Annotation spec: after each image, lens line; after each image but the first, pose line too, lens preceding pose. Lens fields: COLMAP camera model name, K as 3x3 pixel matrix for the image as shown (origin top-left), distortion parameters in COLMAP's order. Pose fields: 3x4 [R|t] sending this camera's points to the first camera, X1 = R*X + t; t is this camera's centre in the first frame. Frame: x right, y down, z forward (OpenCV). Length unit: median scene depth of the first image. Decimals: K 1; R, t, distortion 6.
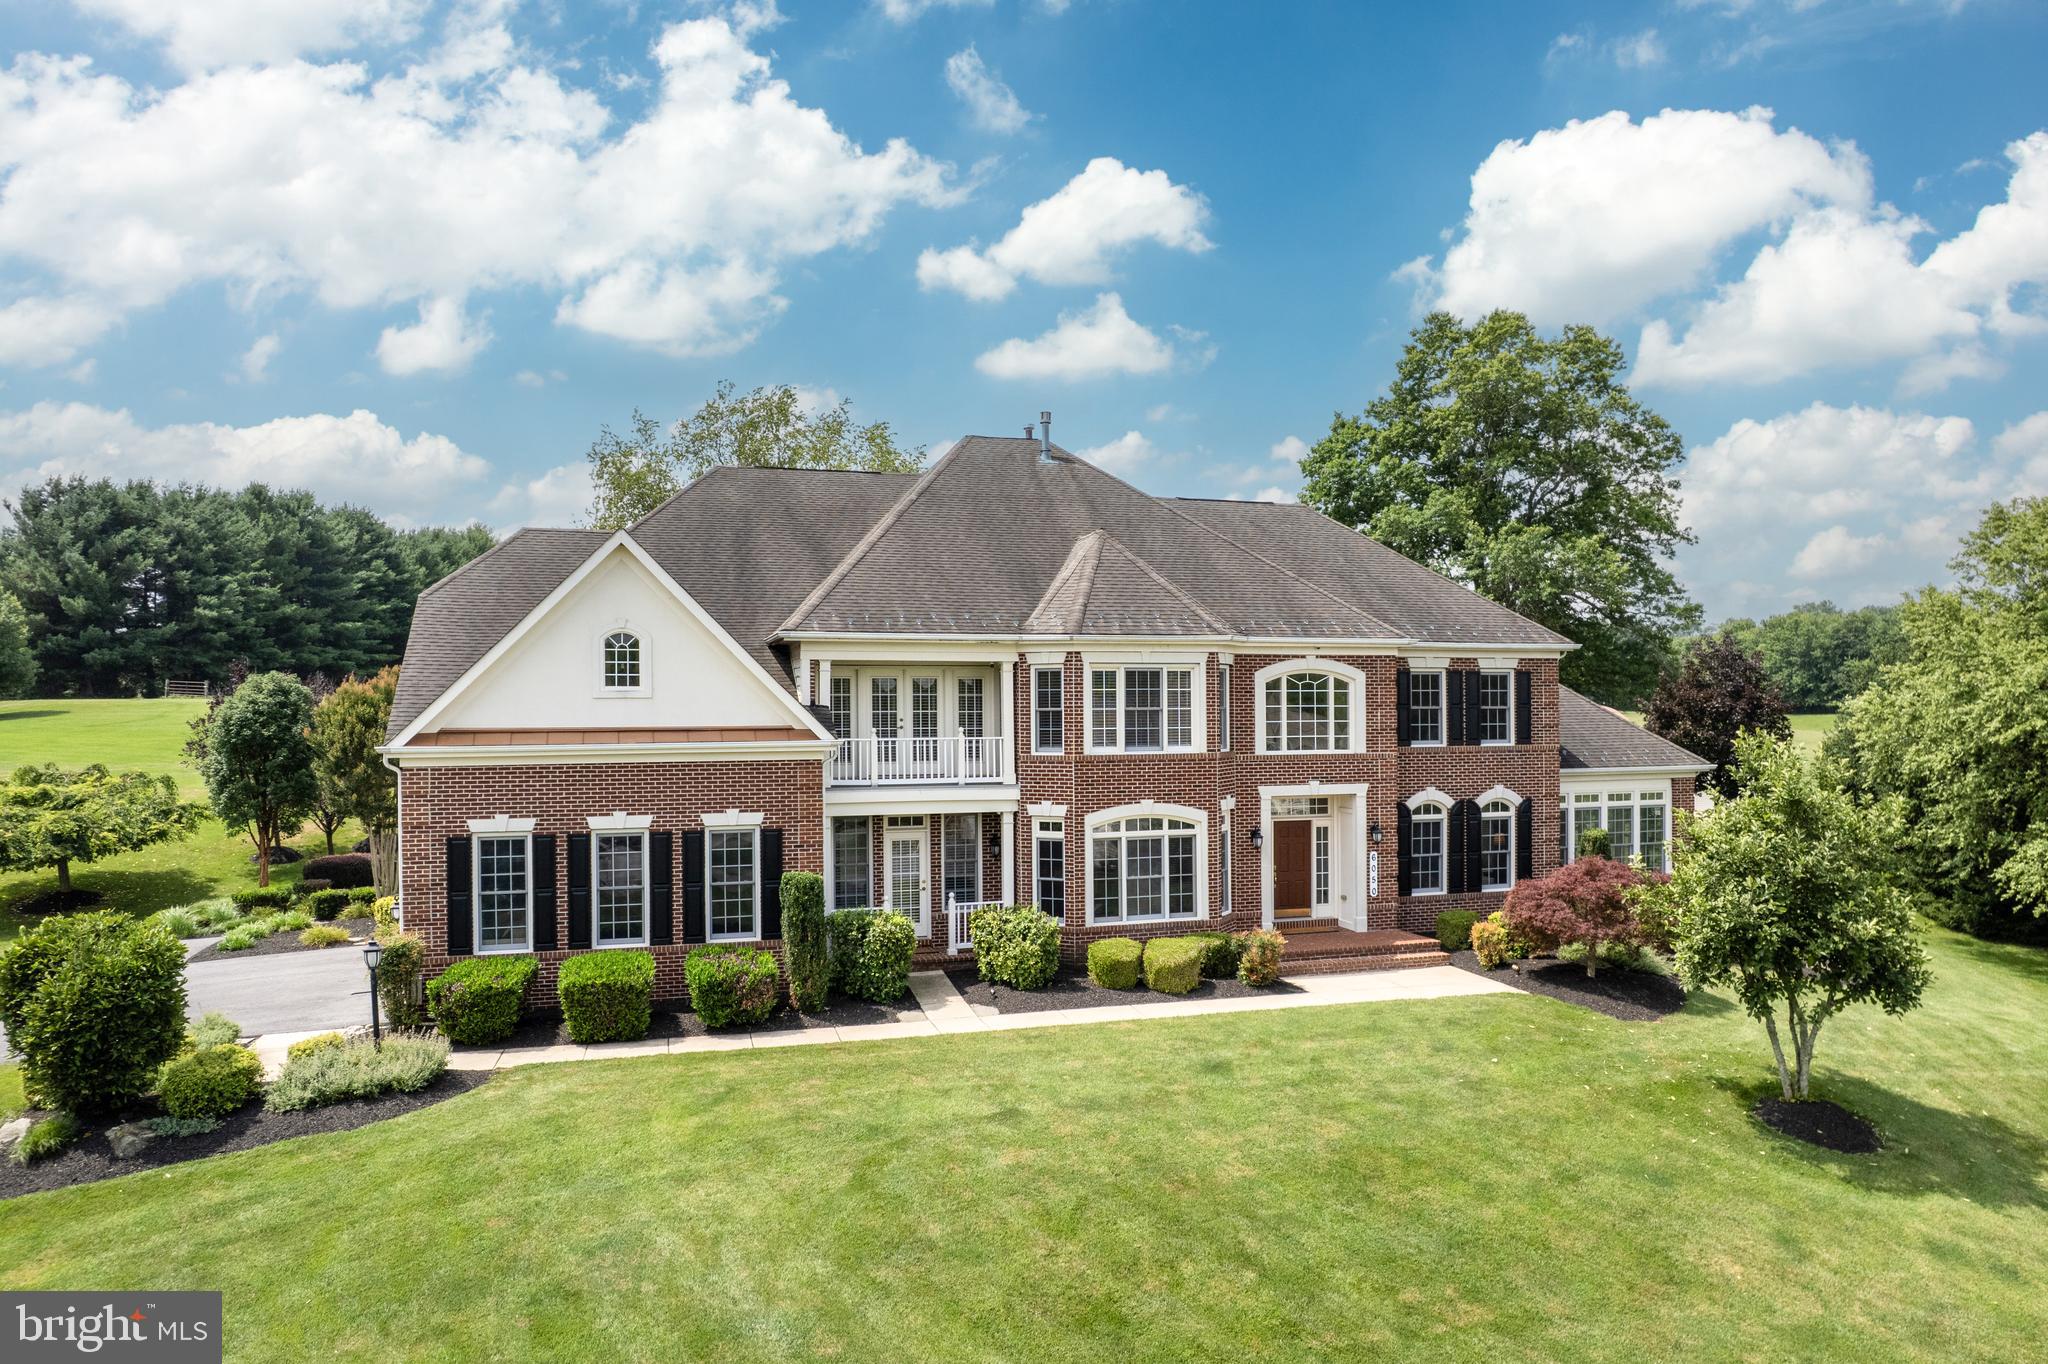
lens RADIAL K [[1384.9, 0, 1073.7], [0, 1384.9, 714.2], [0, 0, 1]] dist [-0.084523, 0.082334]
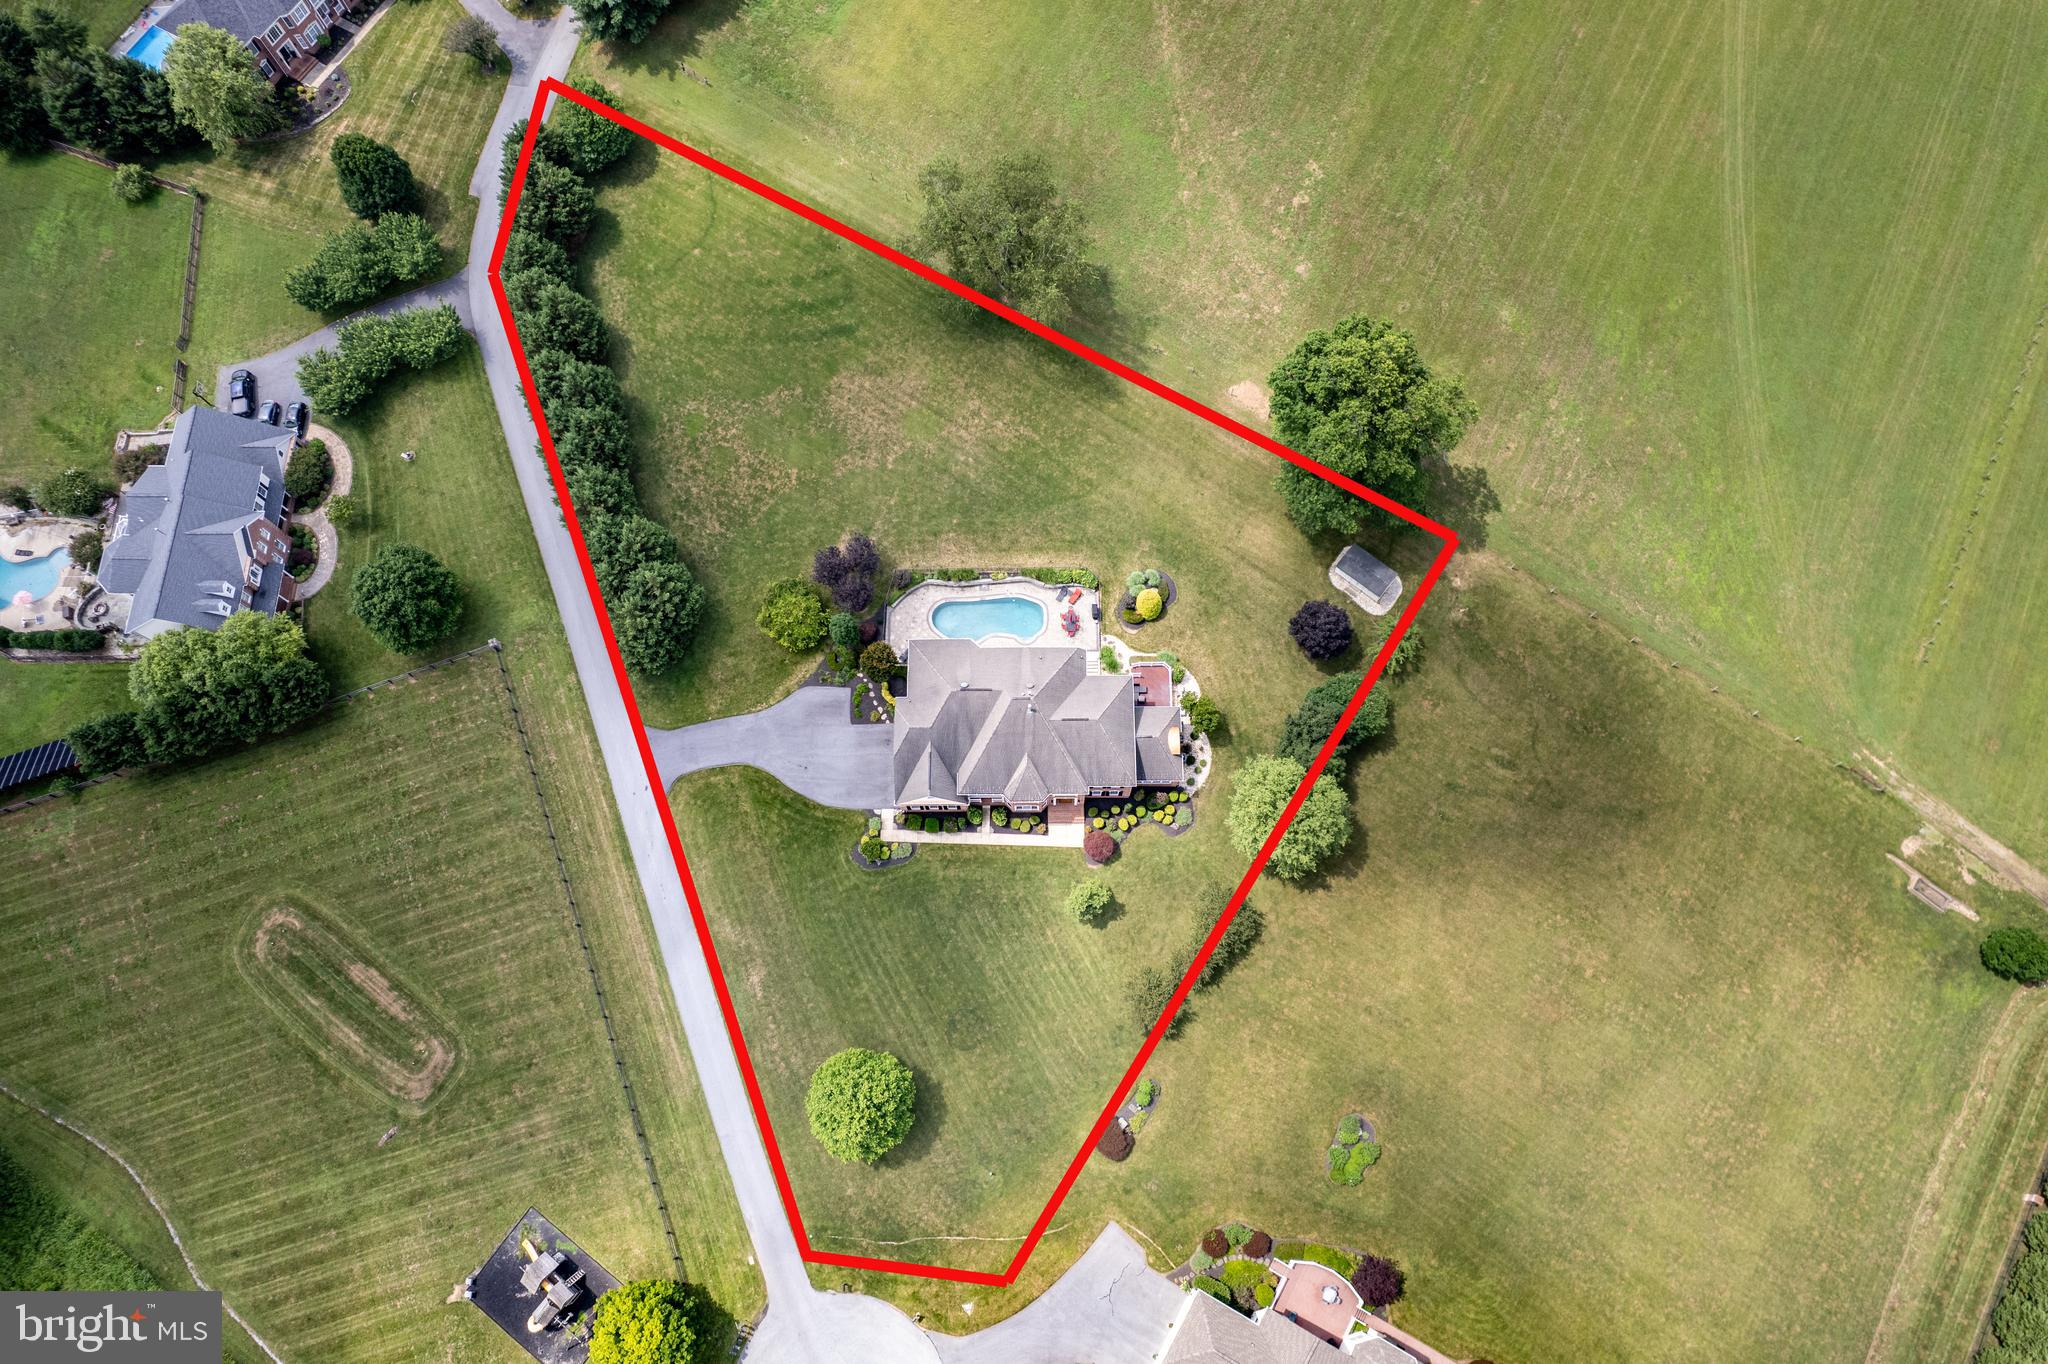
lens RADIAL K [[1345.1, 0, 1035.0], [0, 1345.1, 688.9], [0, 0, 1]] dist [-0.077958, 0.072984]
pose [[0.951364, 0.292353, -0.097140, 0.450252], [0.001017, 0.312338, 0.949970, -4.946164], [0.308067, -0.903866, 0.296850, -0.121556]]
